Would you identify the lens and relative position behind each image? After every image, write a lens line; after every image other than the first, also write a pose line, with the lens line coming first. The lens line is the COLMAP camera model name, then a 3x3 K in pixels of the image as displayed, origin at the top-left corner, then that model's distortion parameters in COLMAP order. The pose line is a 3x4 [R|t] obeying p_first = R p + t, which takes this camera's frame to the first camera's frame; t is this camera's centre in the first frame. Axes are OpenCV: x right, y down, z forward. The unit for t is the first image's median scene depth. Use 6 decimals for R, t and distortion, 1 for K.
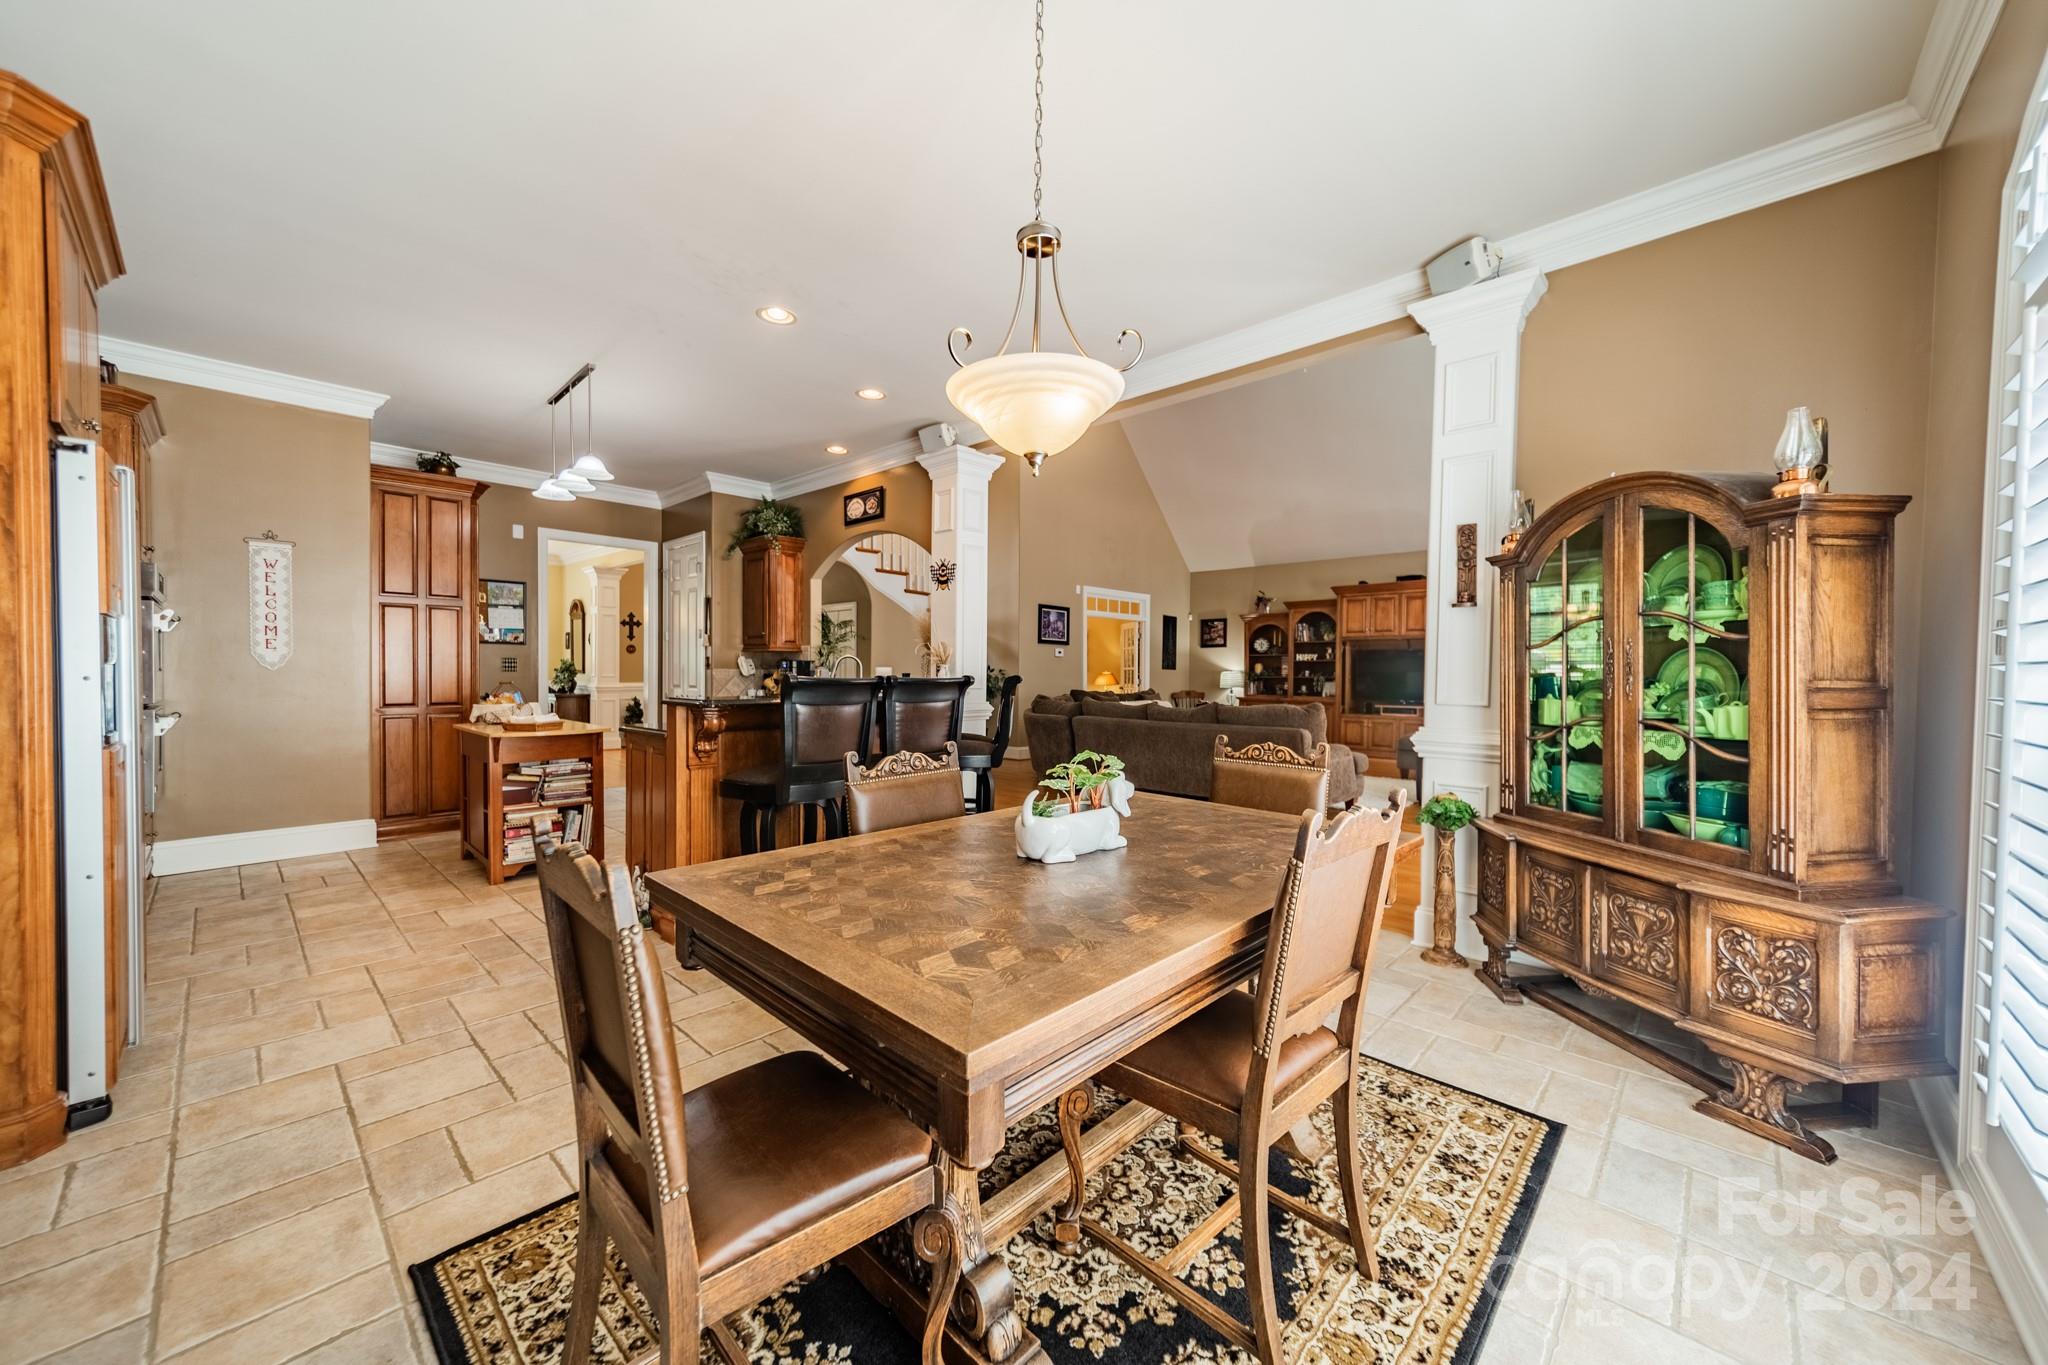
lens RADIAL K [[744.8, 0, 1013.7], [0, 744.8, 682.7], [0, 0, 1]] dist [0.009871, -0.000792]
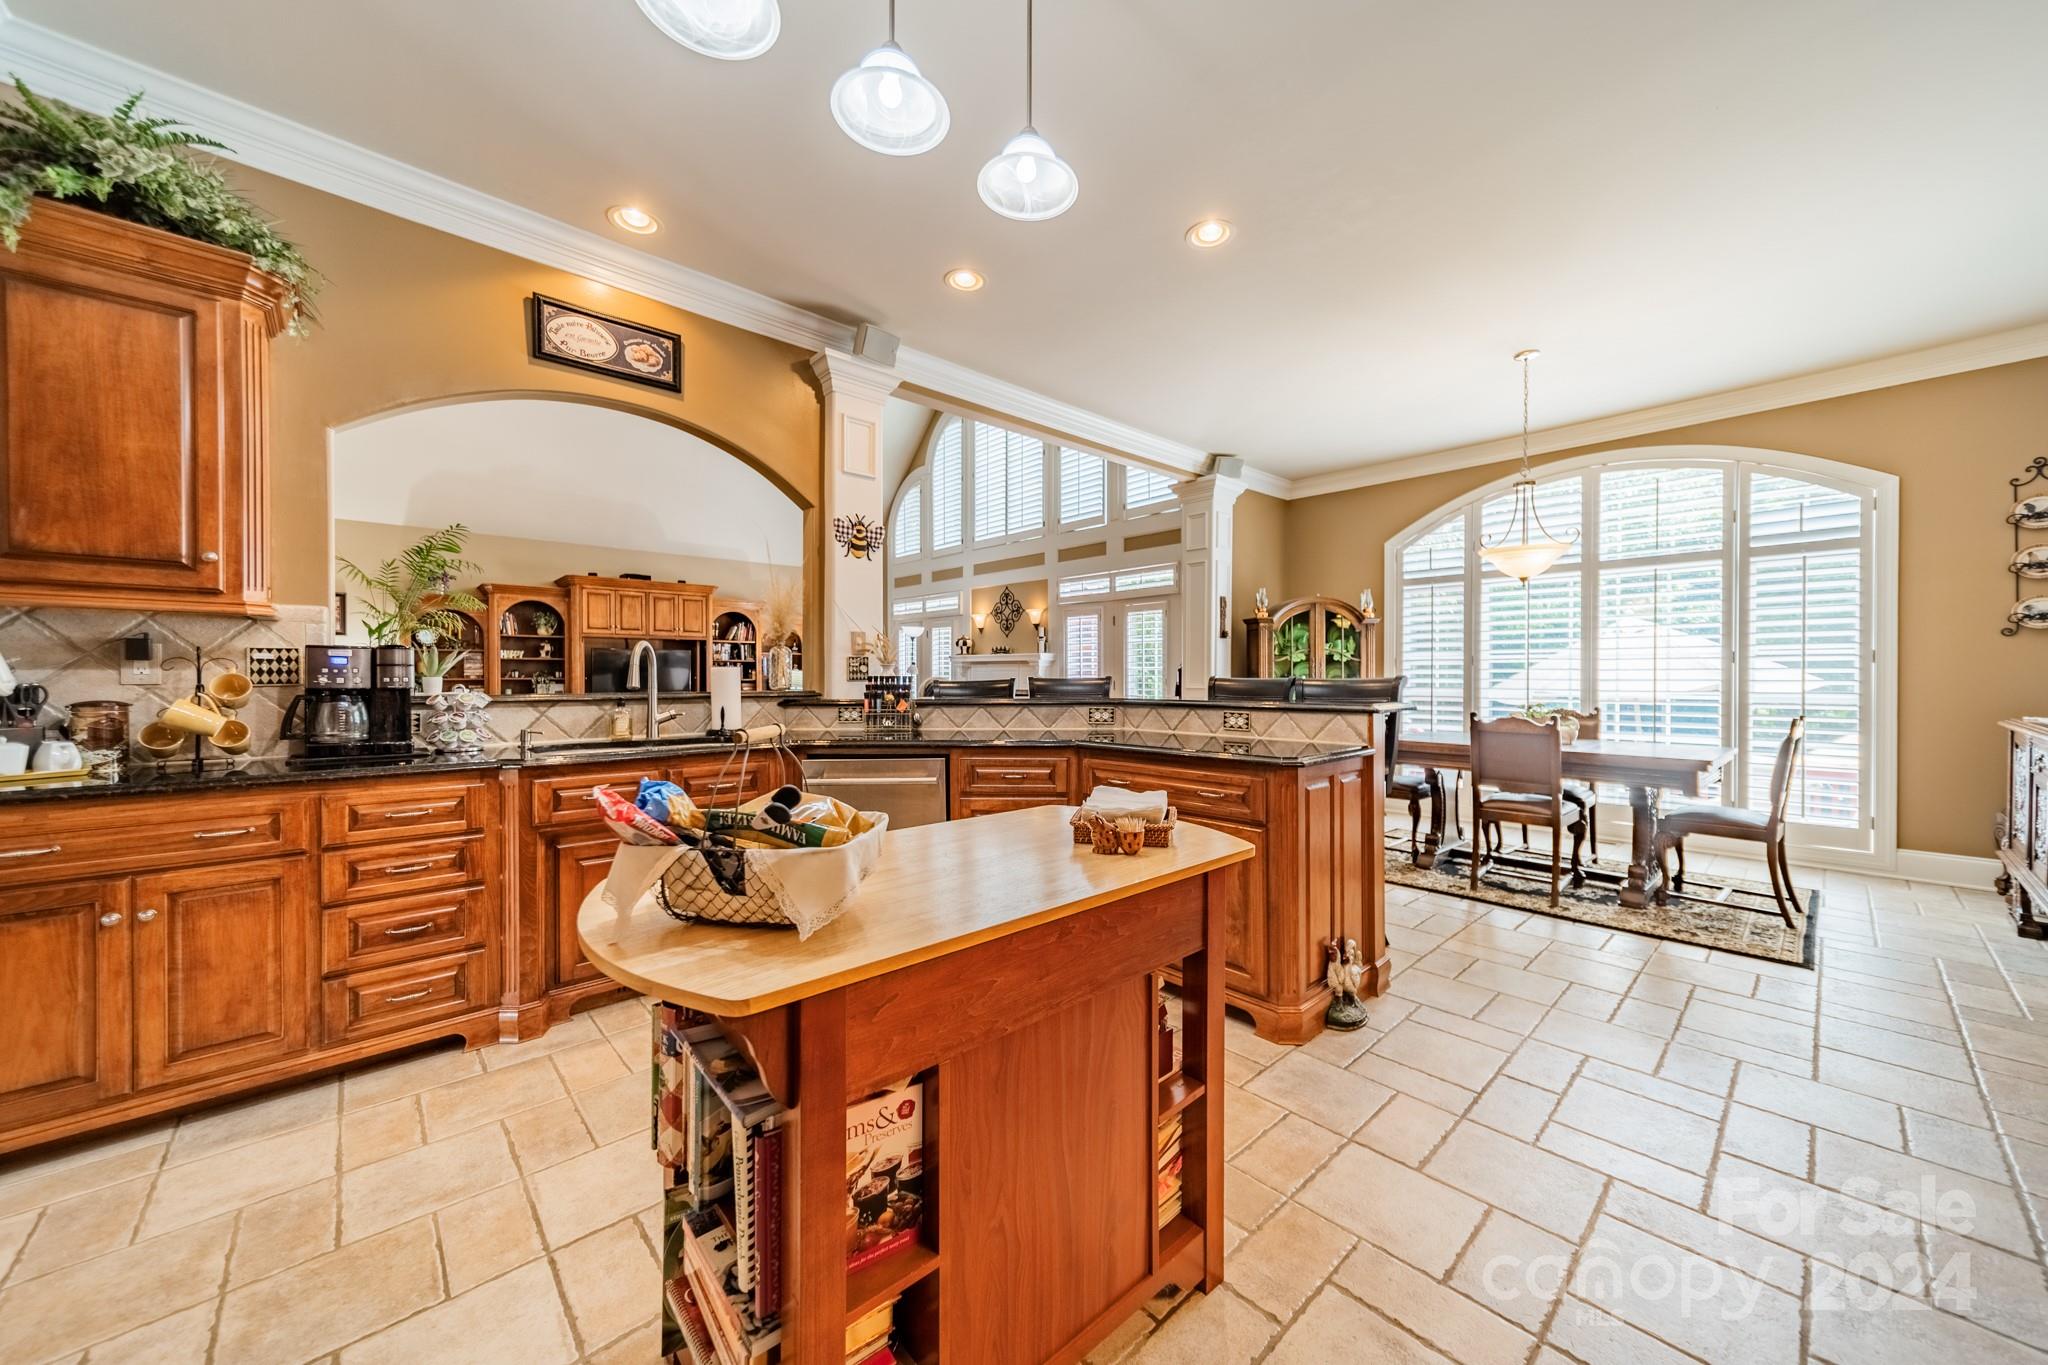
lens RADIAL K [[744.8, 0, 1025.8], [0, 744.8, 678.5], [0, 0, 1]] dist [0.009871, -0.000792]
pose [[0.061992, -0.013636, 0.997983, -0.674320], [0.017286, 0.999771, 0.012587, -0.014519], [-0.997927, 0.016471, 0.062214, 0.682487]]
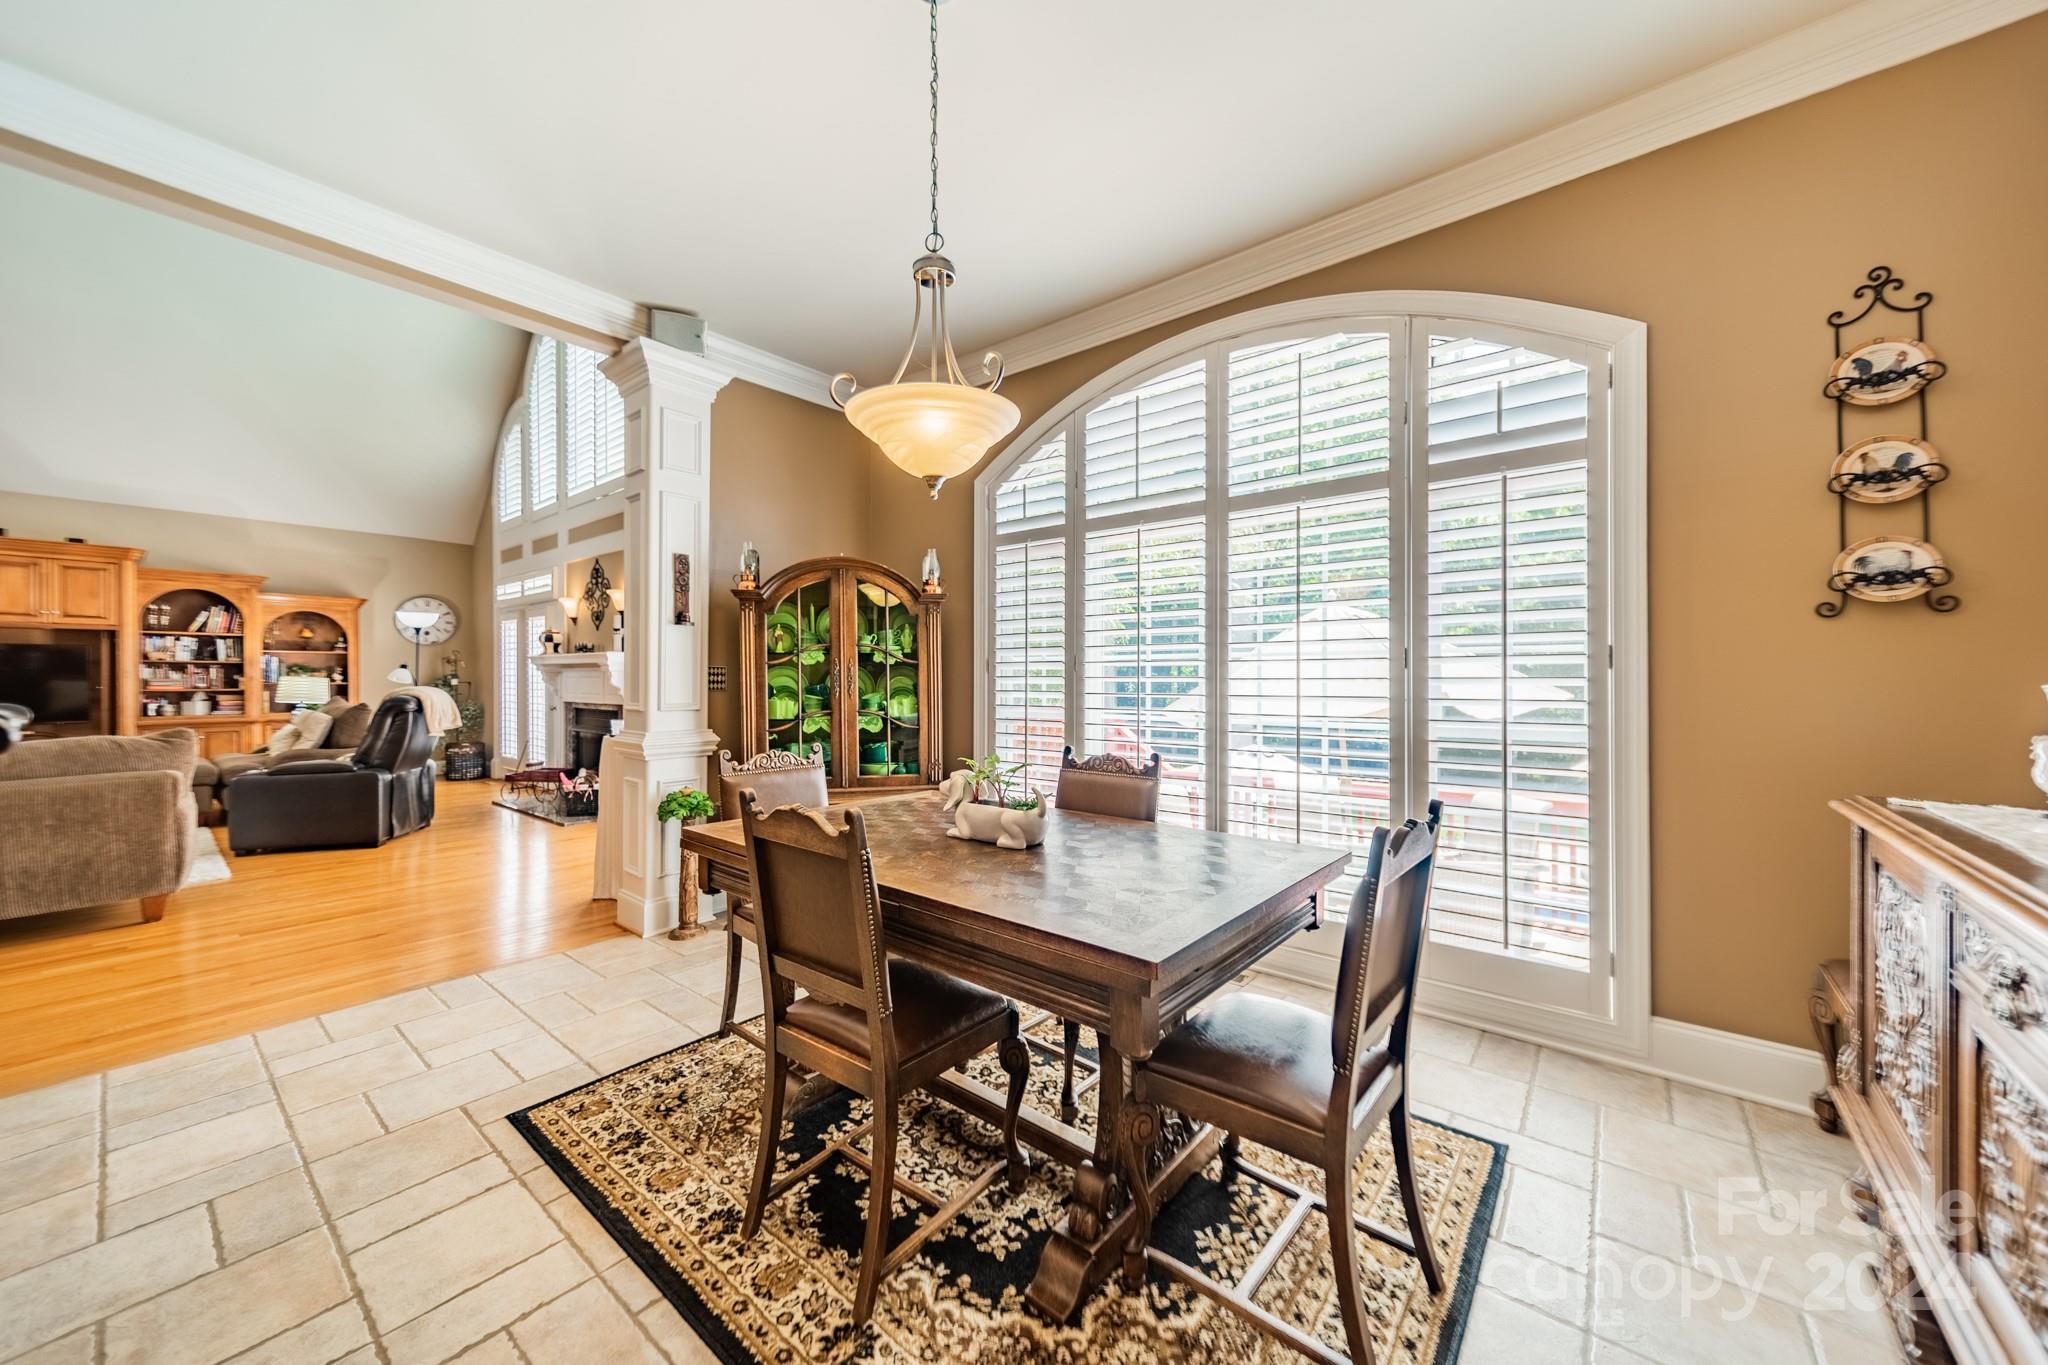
lens RADIAL K [[744.8, 0, 1030.0], [0, 744.8, 673.9], [0, 0, 1]] dist [0.009871, -0.000792]
pose [[-0.086246, -0.002136, 0.996272, -0.289581], [0.015627, 0.999872, 0.003496, -0.010074], [-0.996151, 0.015870, -0.086201, 0.276141]]
